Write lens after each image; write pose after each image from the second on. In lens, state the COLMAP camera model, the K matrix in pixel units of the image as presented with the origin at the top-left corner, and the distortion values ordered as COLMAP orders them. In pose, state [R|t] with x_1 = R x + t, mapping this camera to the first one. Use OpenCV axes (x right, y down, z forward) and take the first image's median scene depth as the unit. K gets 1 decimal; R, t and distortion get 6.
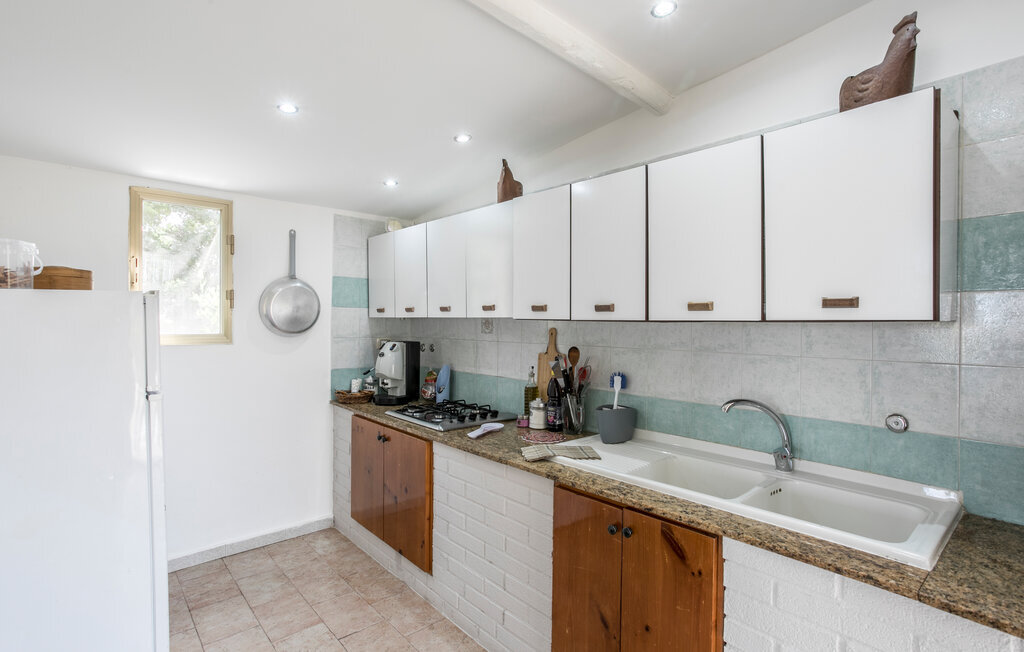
lens RADIAL K [[494.5, 0, 512.0], [0, 494.5, 326.0], [0, 0, 1]] dist [-0.027492, 0.000706]
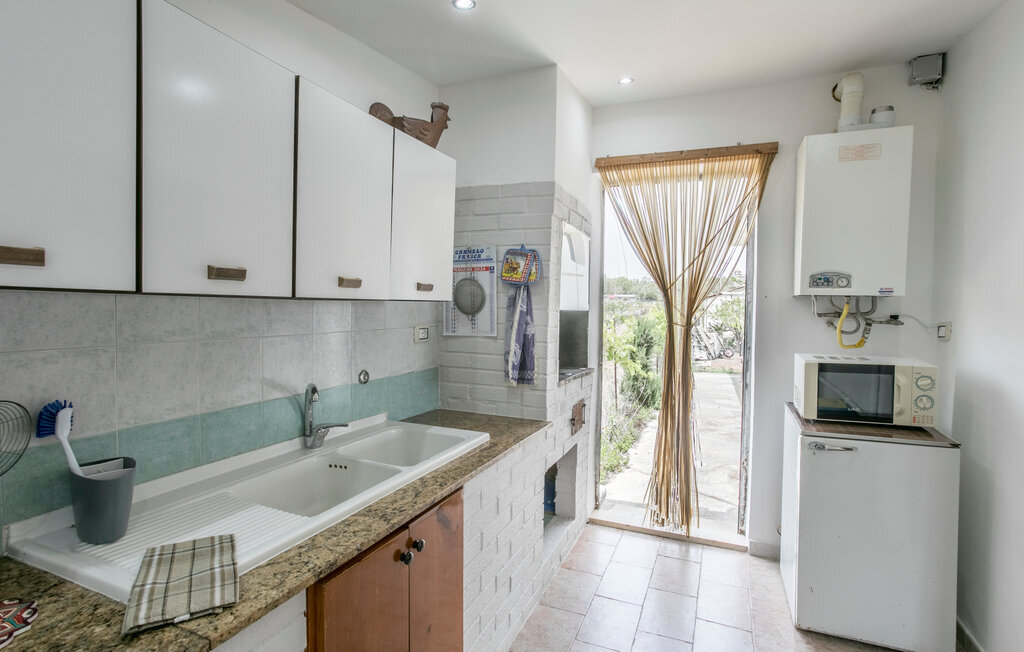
lens RADIAL K [[494.5, 0, 512.0], [0, 494.5, 326.0], [0, 0, 1]] dist [-0.027492, 0.000706]
pose [[-0.425686, -0.047541, 0.903621, -0.495477], [-0.009420, 0.998798, 0.048110, -0.006797], [-0.904822, 0.011967, -0.425622, 1.012166]]
